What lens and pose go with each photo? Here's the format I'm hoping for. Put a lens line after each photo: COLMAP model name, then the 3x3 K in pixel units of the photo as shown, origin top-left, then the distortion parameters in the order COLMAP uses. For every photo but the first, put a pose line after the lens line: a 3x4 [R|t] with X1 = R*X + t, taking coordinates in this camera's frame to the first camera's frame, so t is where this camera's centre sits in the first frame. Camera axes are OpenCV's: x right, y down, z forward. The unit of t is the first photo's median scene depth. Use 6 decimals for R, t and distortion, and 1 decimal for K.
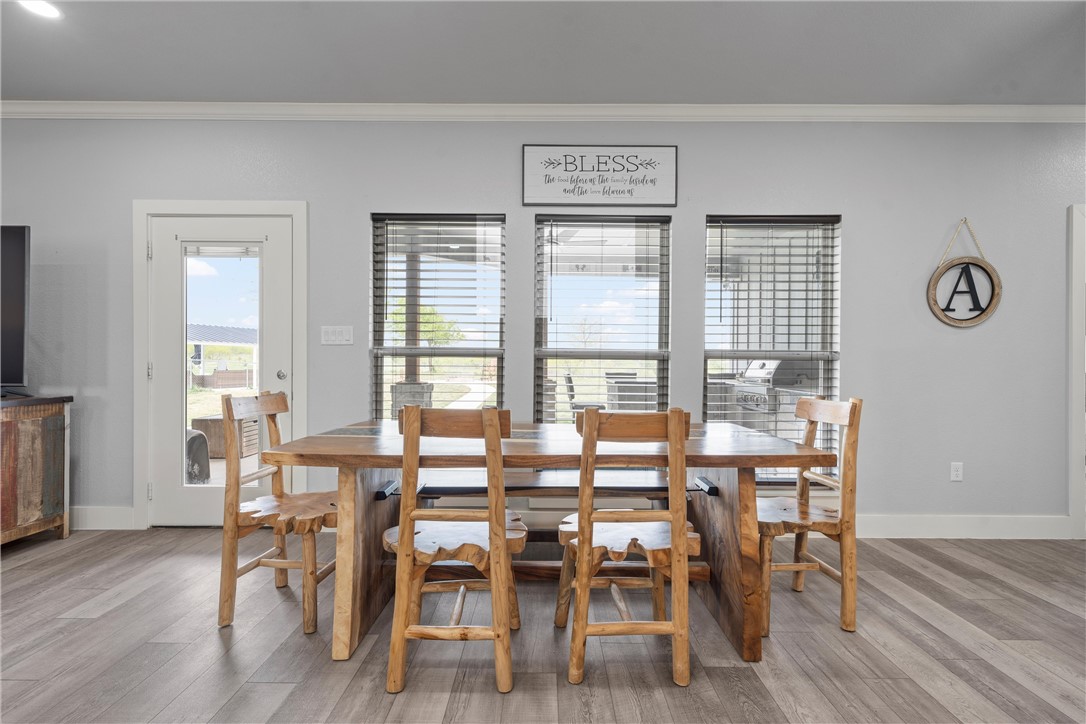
lens RADIAL K [[496.0, 0, 544.7], [0, 496.0, 364.4], [0, 0, 1]] dist [0.003560, 0.000571]
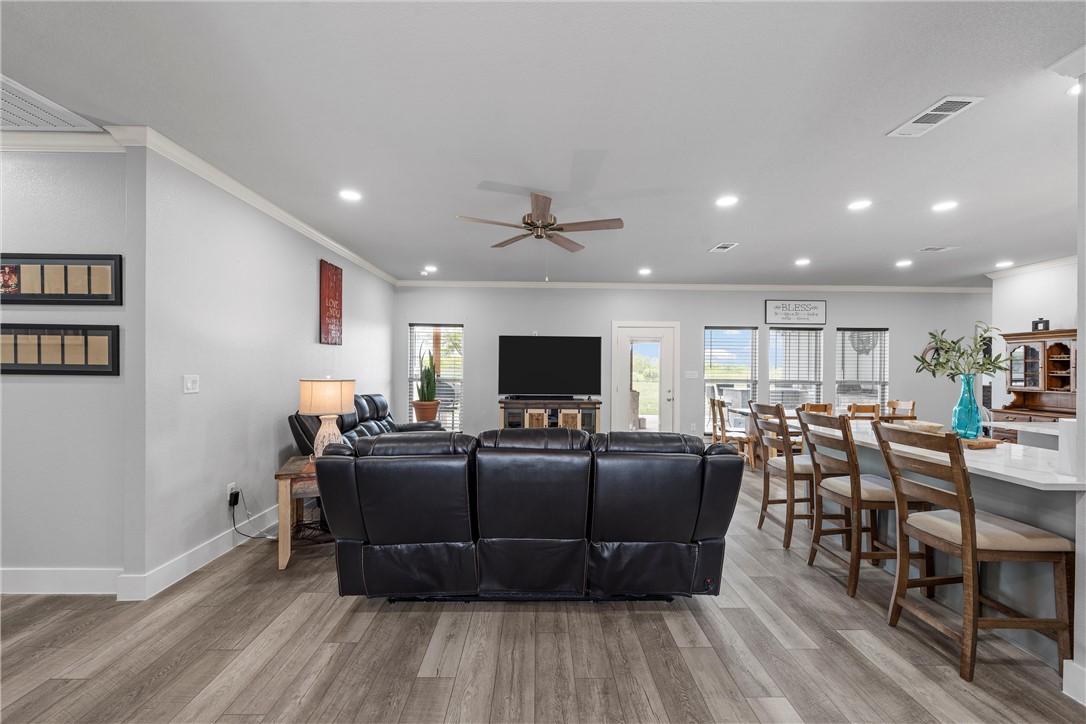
lens RADIAL K [[398.0, 0, 543.1], [0, 398.0, 367.4], [0, 0, 1]] dist [-0.003980, 0.000036]
pose [[0.999884, 0.001442, 0.015194, -1.212475], [-0.001355, 0.999983, -0.005735, -0.084374], [-0.015202, 0.005714, 0.999868, -1.011369]]
